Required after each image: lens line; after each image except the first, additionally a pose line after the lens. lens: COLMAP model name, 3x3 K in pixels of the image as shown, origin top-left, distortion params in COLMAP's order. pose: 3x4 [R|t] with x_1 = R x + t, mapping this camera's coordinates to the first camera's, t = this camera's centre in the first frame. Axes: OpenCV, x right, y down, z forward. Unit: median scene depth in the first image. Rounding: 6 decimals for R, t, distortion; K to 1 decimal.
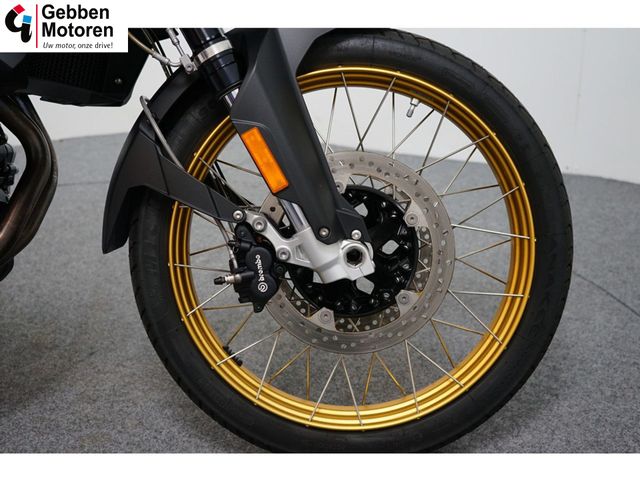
lens RADIAL K [[719.2, 0, 320.0], [0, 719.2, 240.0], [0, 0, 1]] dist [-0.000408, -0.001010]
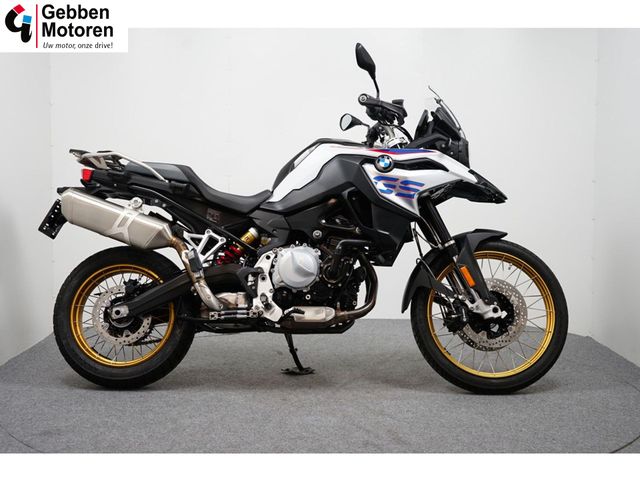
lens RADIAL K [[952.9, 0, 320.0], [0, 952.9, 240.0], [0, 0, 1]] dist [0.002859, -0.009292]
pose [[0.997540, 0.051217, 0.047862, -0.847497], [-0.032337, 0.941994, -0.334069, 1.049614], [-0.062196, 0.331699, 0.941333, -2.669208]]
